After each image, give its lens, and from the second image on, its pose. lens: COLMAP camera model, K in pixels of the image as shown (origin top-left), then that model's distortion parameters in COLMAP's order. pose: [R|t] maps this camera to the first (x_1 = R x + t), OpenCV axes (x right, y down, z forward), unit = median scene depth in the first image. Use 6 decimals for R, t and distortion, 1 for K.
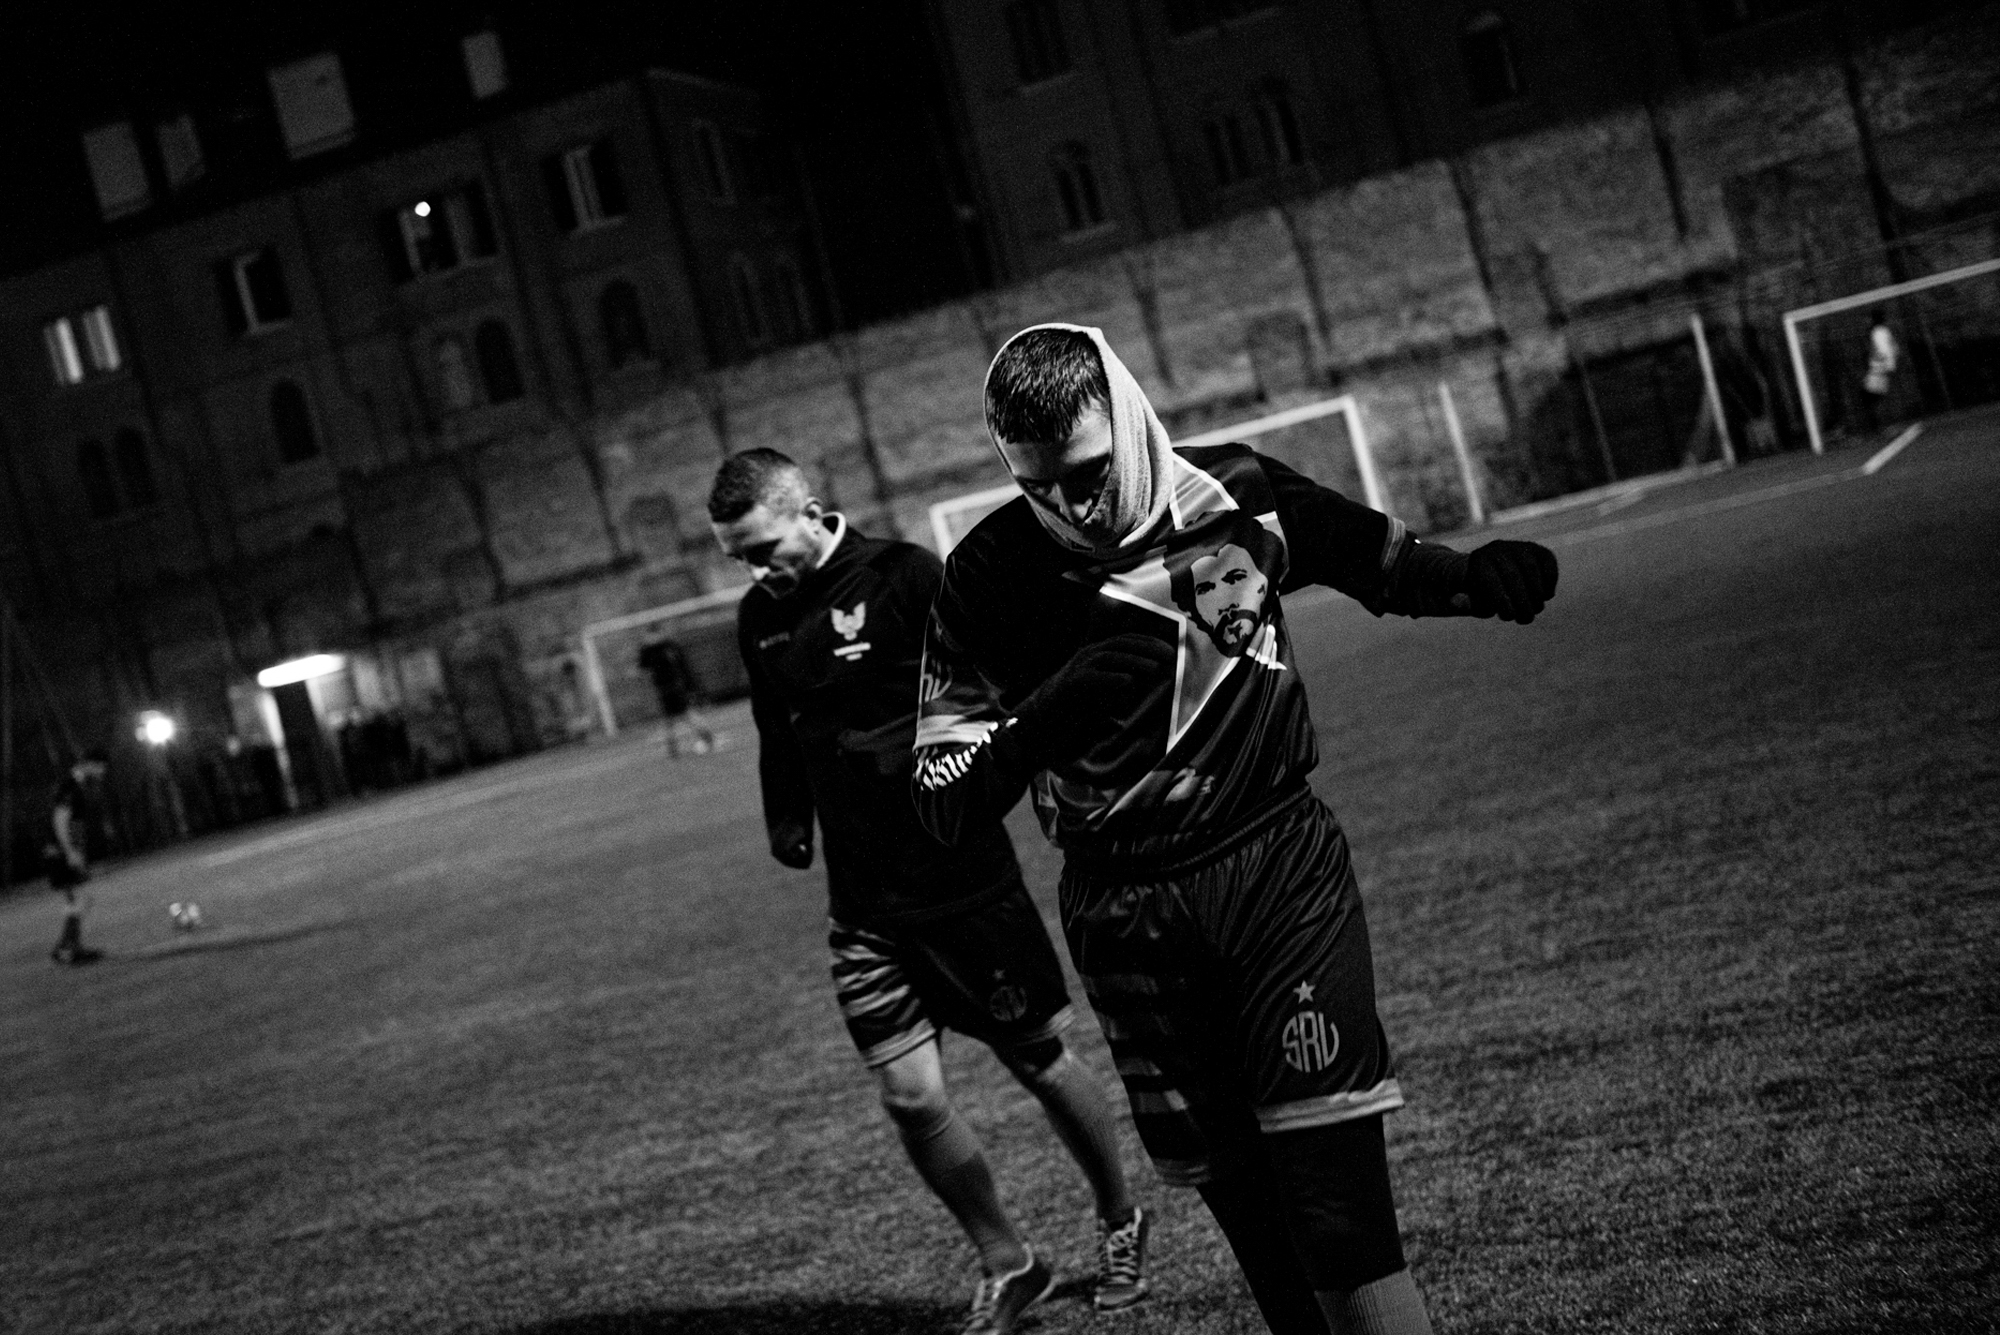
lens RADIAL K [[2755.3, 0, 1003.9], [0, 2755.3, 618.4], [0, 0, 1]] dist [0.085404, 0.076142]
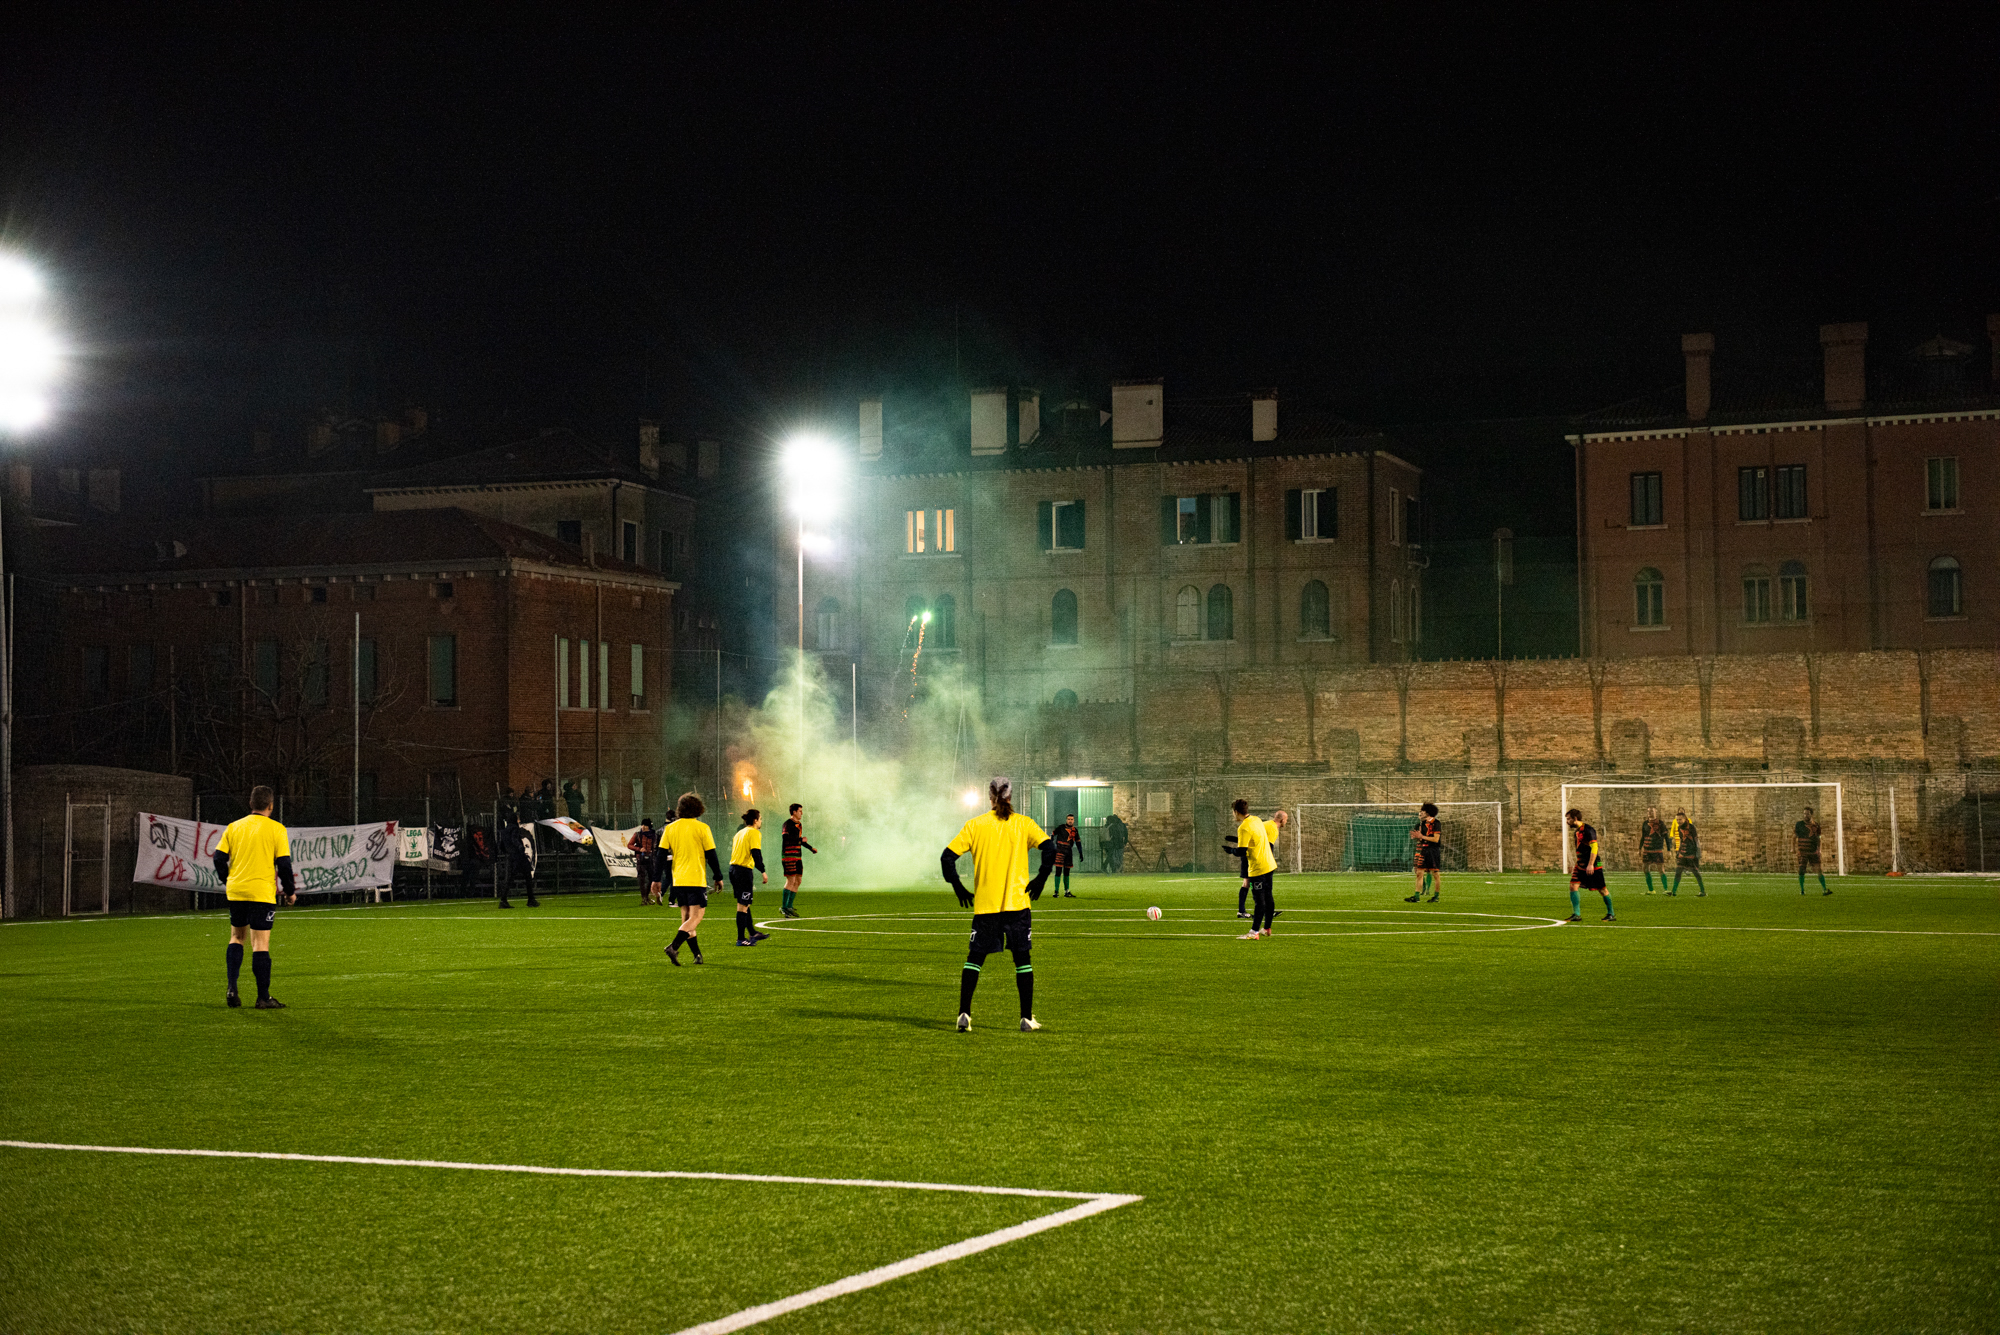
lens RADIAL K [[3270.2, 0, 992.7], [0, 3270.2, 588.8], [0, 0, 1]] dist [0.155800, -0.168938]
pose [[0.969353, 0.239927, -0.052818, -0.249490], [-0.243909, 0.965600, -0.090135, 0.096459], [0.029375, 0.100256, 0.994528, -0.870338]]
